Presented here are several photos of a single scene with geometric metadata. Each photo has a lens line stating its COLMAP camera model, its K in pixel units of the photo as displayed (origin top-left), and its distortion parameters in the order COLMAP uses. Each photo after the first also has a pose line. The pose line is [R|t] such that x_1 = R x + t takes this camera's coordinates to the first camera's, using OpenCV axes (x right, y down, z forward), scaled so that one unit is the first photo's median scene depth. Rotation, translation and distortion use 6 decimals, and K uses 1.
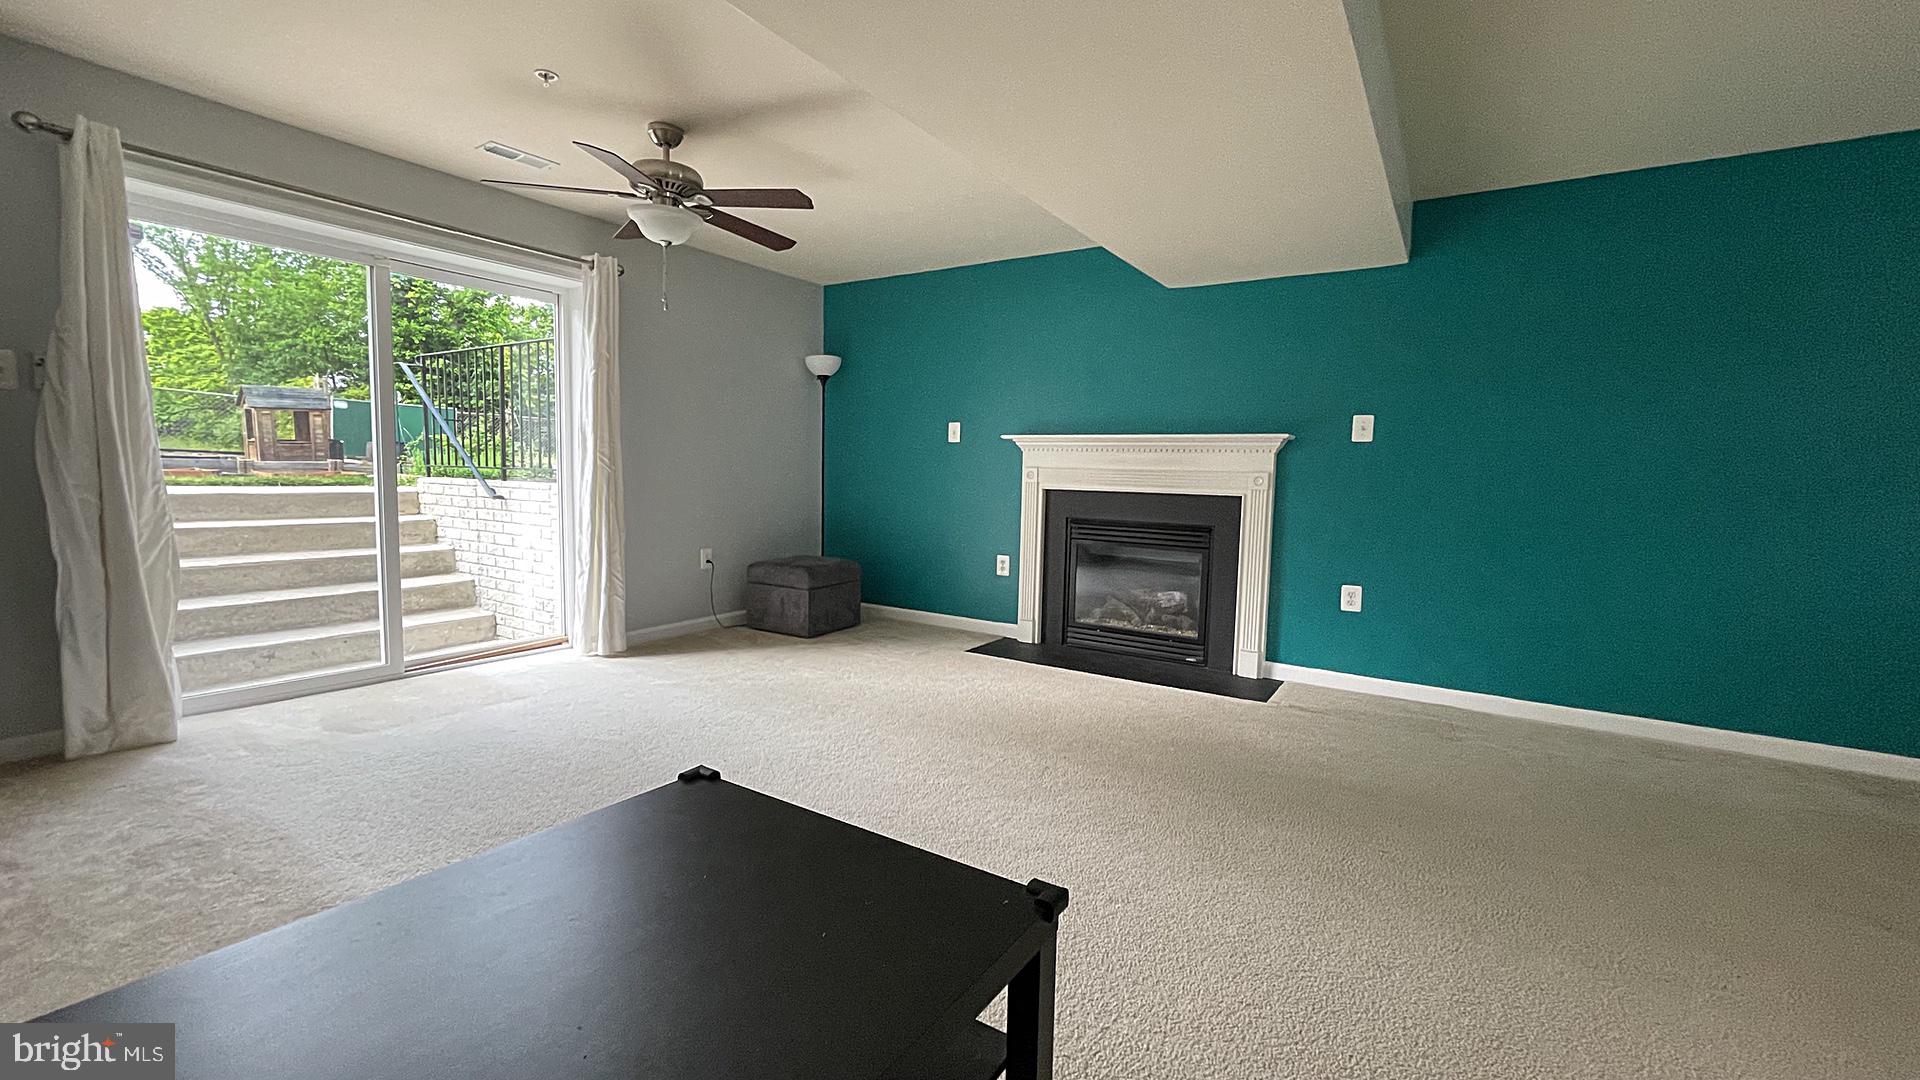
lens RADIAL K [[788.5, 0, 957.5], [0, 788.5, 535.3], [0, 0, 1]] dist [0.004814, 0.000205]
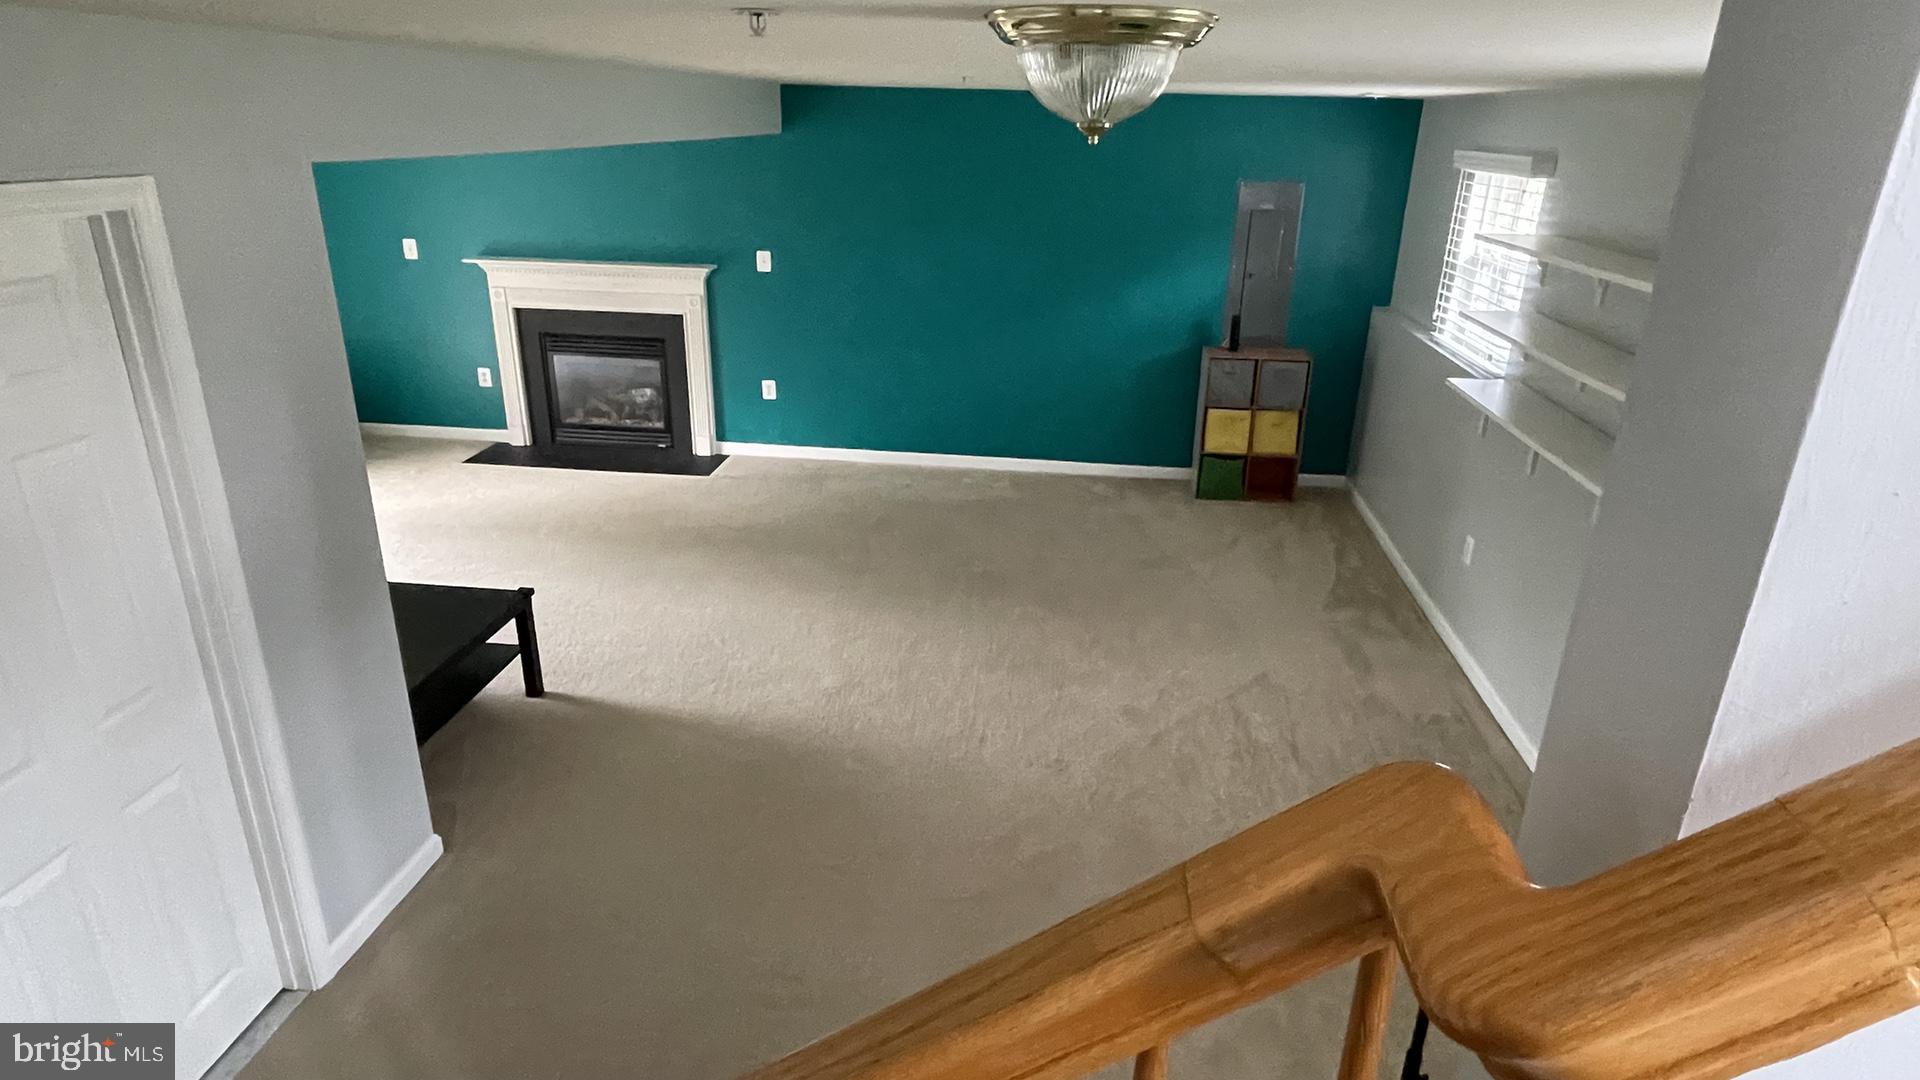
lens RADIAL K [[1079.5, 0, 967.1], [0, 1079.5, 530.5], [0, 0, 1]] dist [0.003225, 0.000406]
pose [[0.889932, -0.164391, 0.425438, -0.020101], [0.035916, 0.955147, 0.293945, -0.188014], [-0.454678, -0.246311, 0.855920, -0.674828]]
